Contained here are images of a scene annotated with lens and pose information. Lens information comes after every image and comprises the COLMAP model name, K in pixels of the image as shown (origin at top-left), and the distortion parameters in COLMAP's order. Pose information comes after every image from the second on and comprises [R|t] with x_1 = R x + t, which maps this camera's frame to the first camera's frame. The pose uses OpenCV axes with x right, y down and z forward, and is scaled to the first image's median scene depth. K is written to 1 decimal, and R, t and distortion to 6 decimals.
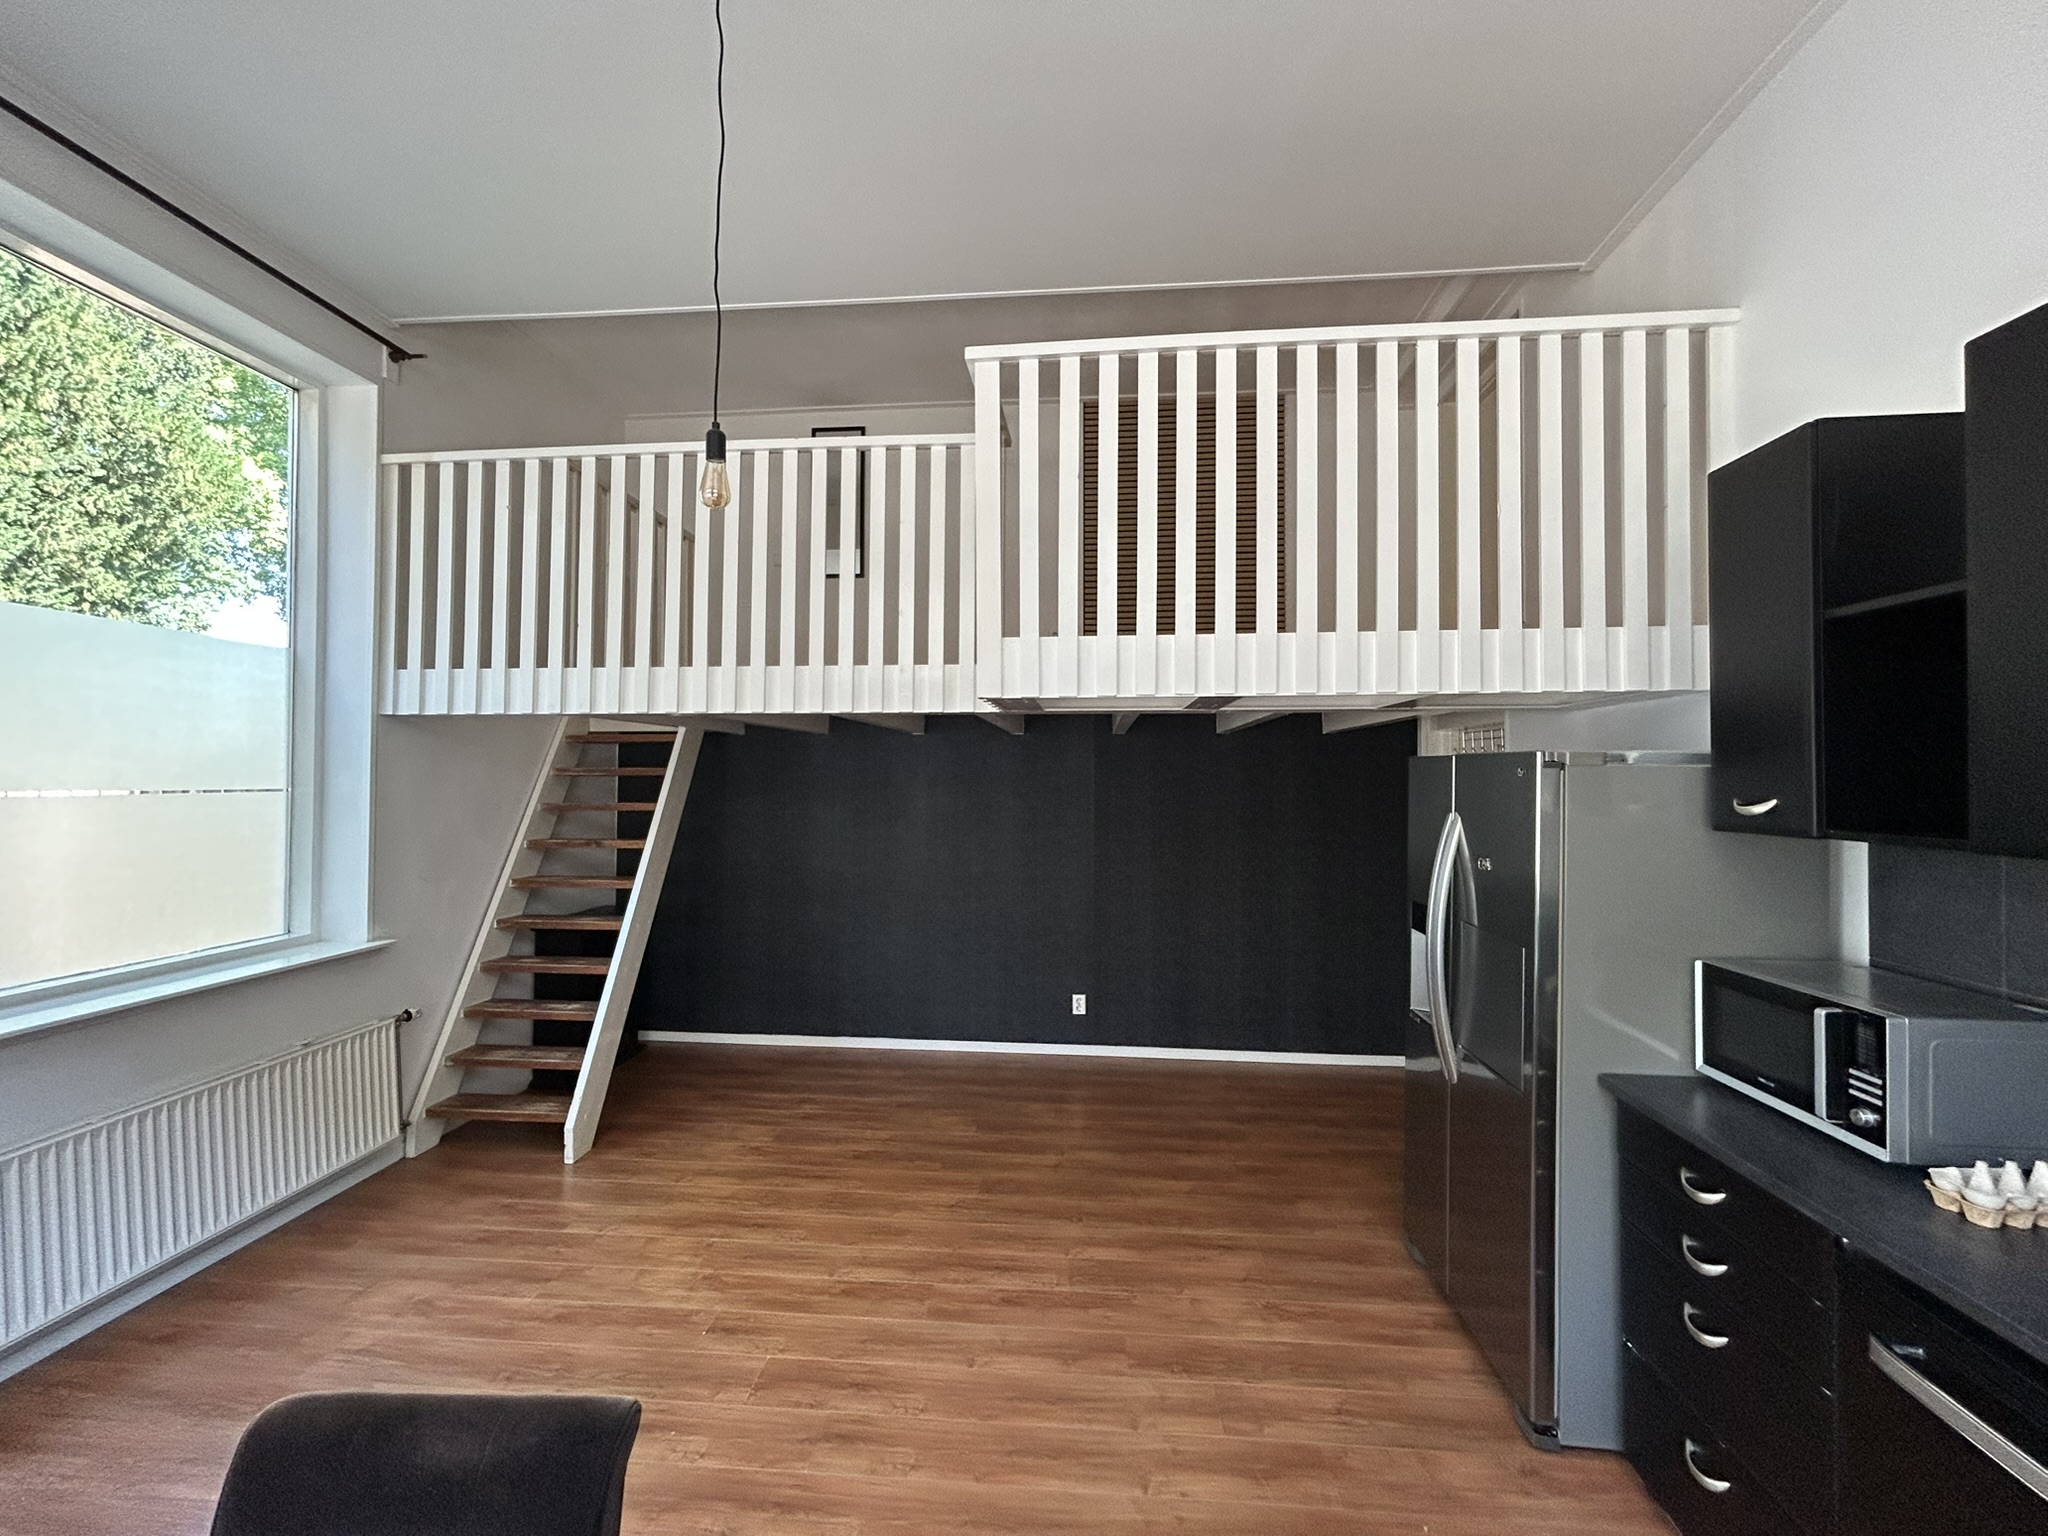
lens RADIAL K [[826.8, 0, 1017.9], [0, 826.8, 766.2], [0, 0, 1]] dist [0.000397, 0.000070]
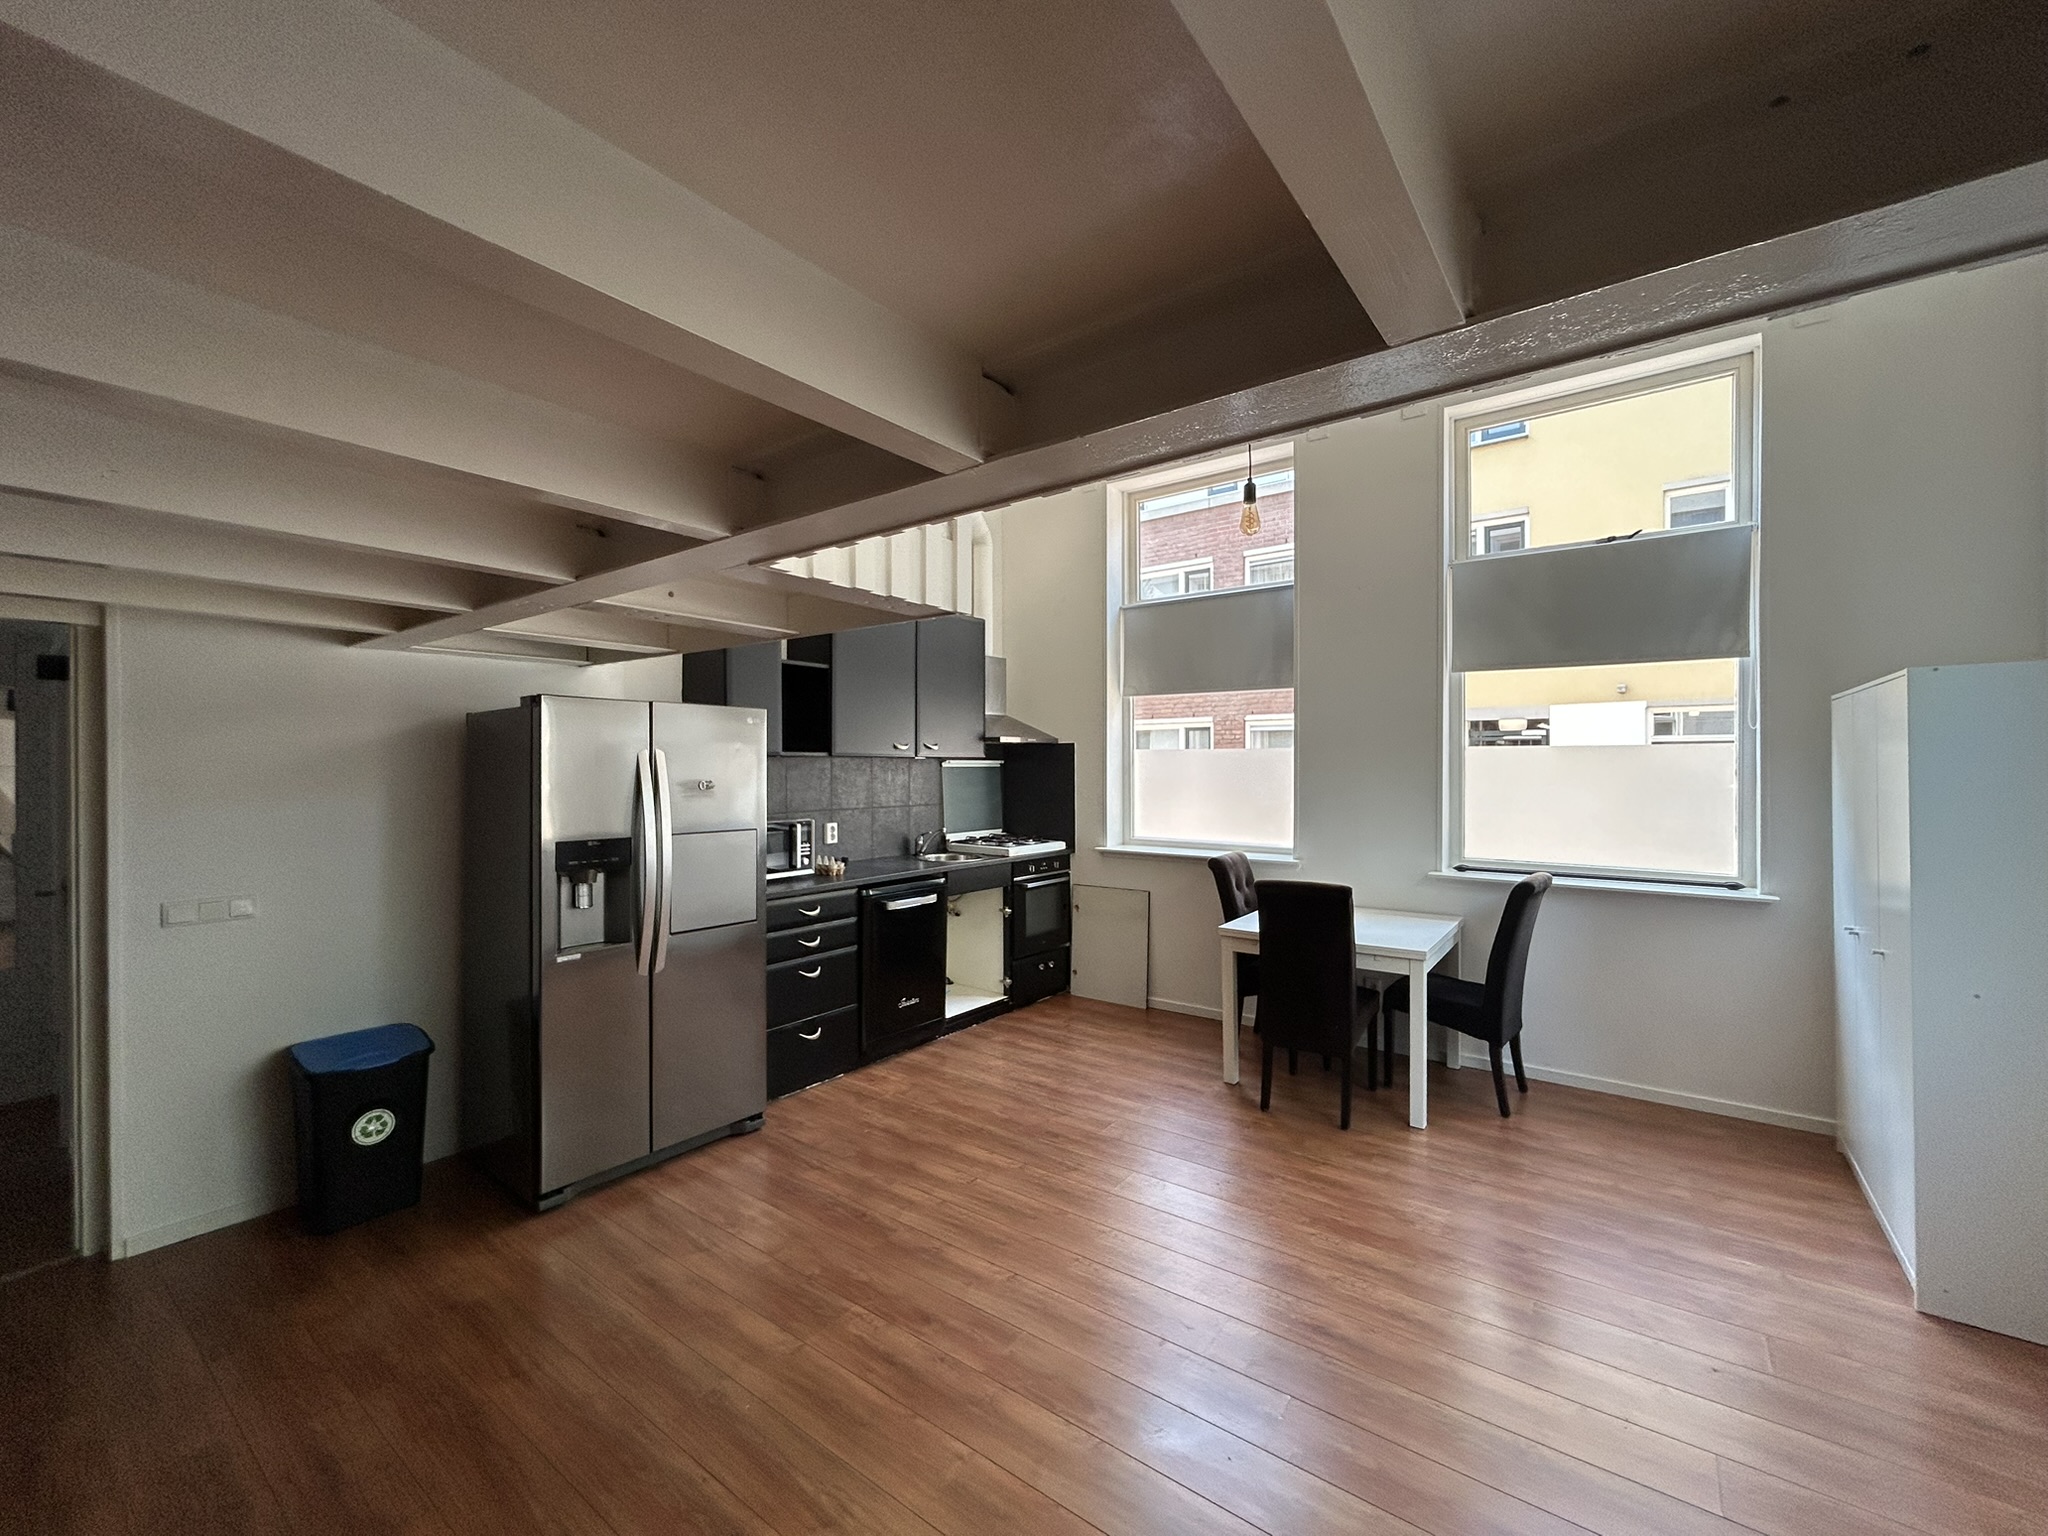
lens RADIAL K [[826.8, 0, 1017.9], [0, 826.8, 766.2], [0, 0, 1]] dist [0.000397, 0.000070]
pose [[-0.841947, -0.003372, 0.539550, -0.432039], [-0.006306, 0.999974, -0.003590, 0.061350], [-0.539524, -0.006425, -0.841946, 1.310700]]
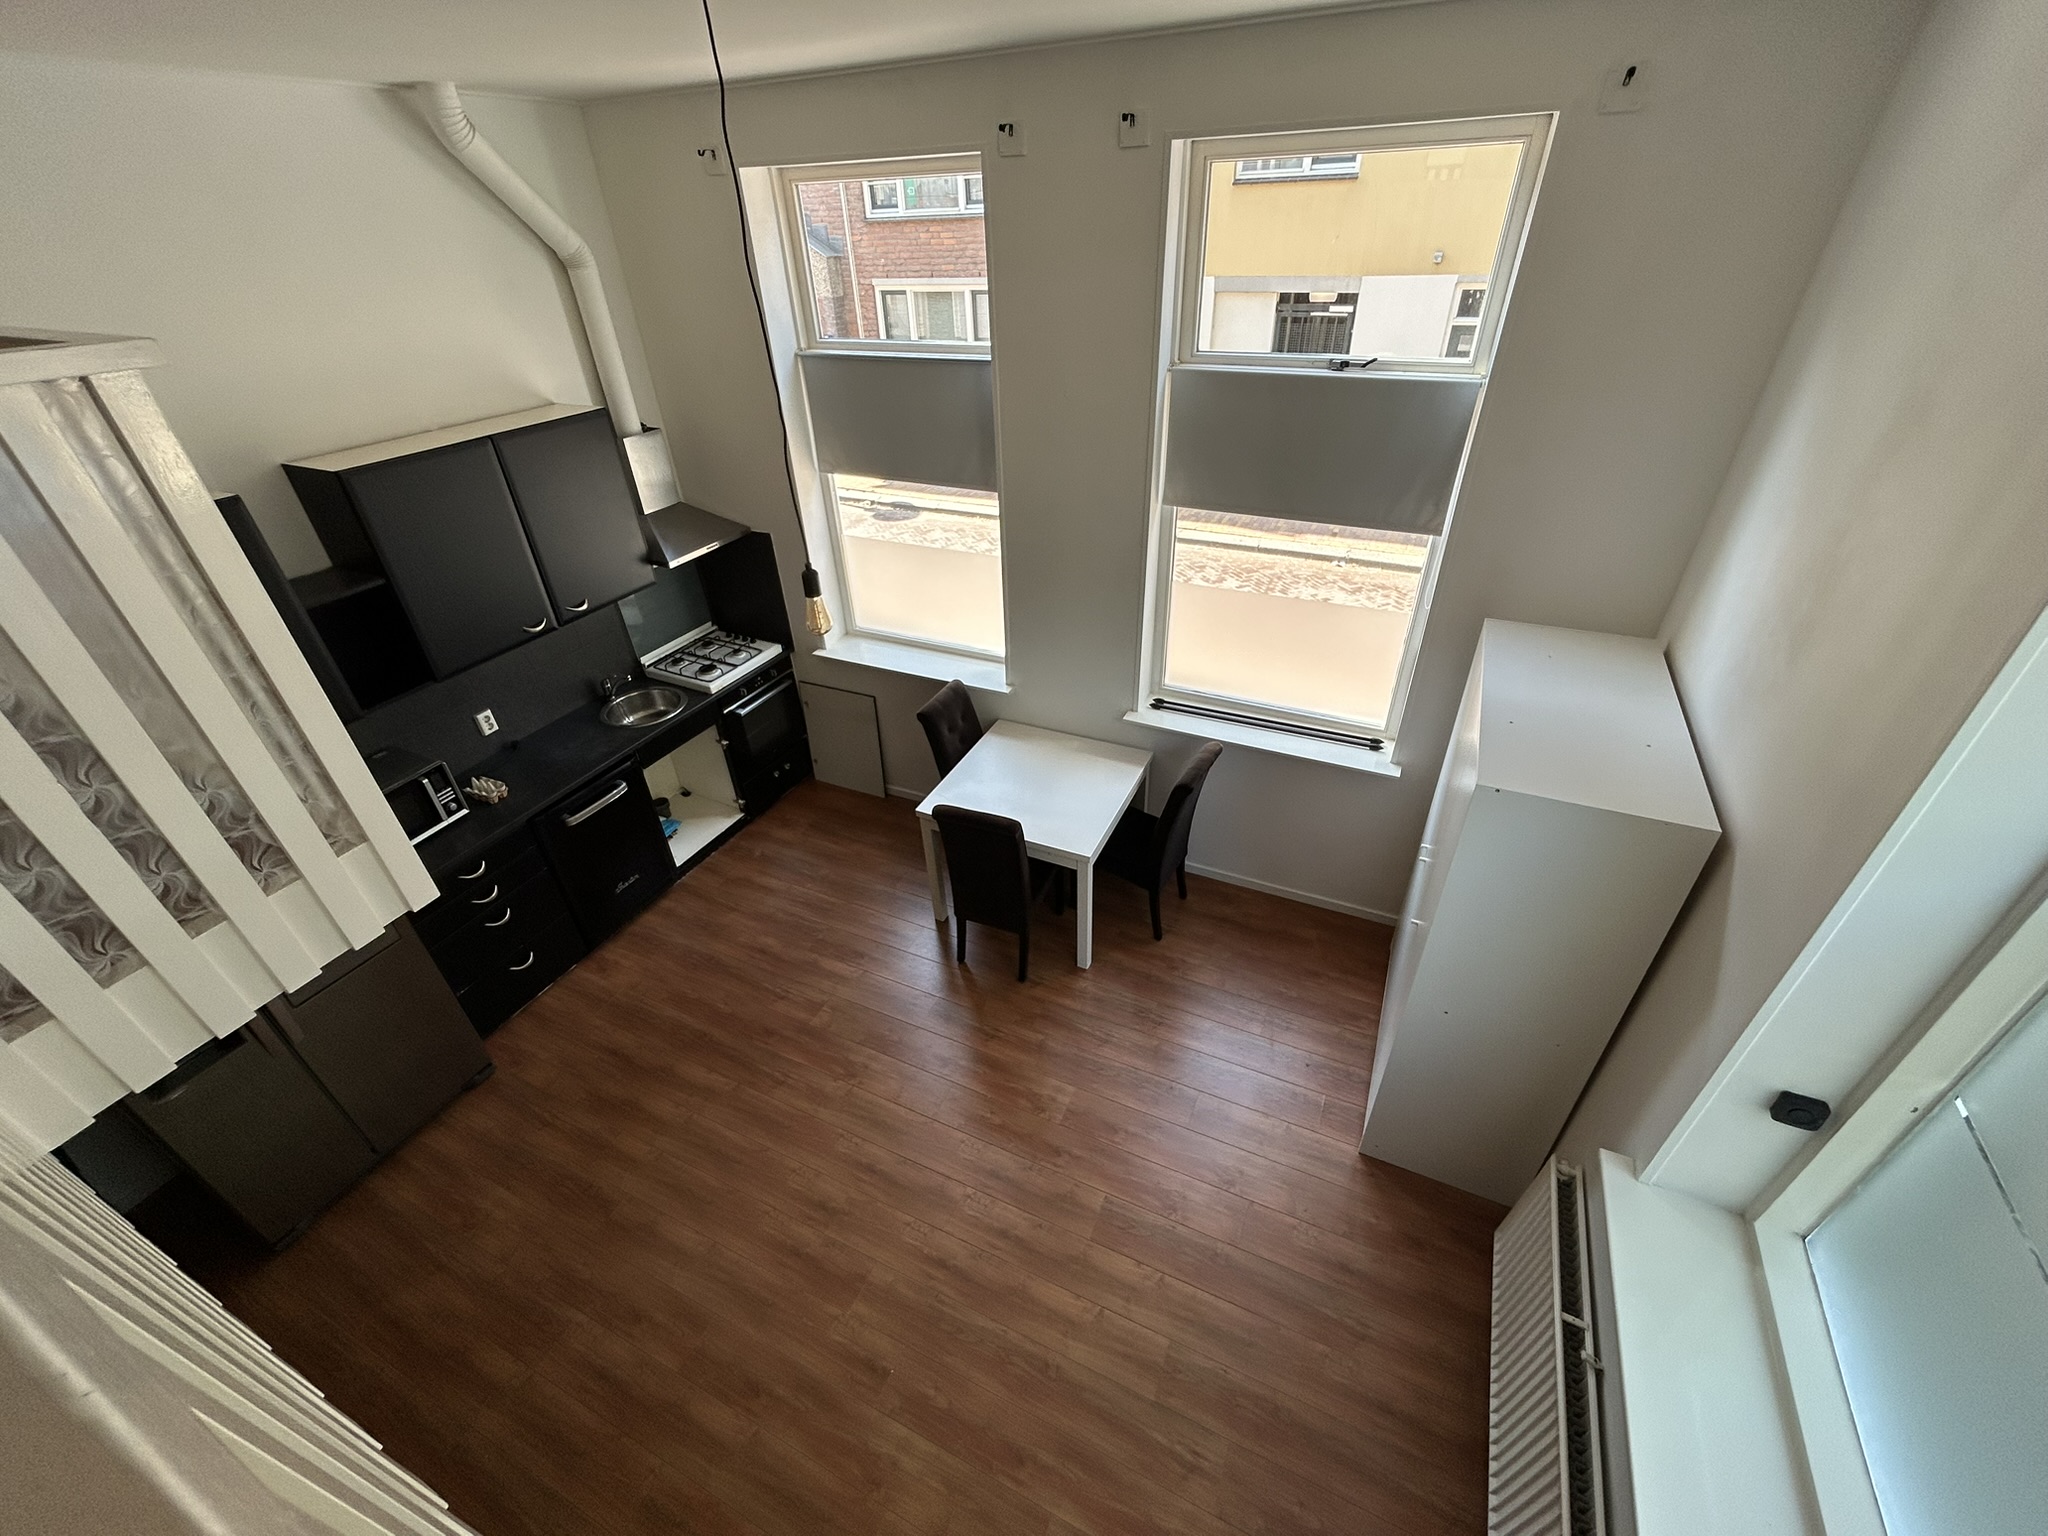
lens RADIAL K [[826.8, 0, 1017.9], [0, 826.8, 766.2], [0, 0, 1]] dist [0.000397, 0.000070]
pose [[-0.931414, -0.178519, 0.317174, -0.540419], [0.029042, 0.832215, 0.553691, -0.419021], [-0.362801, 0.524927, -0.769952, 0.998235]]
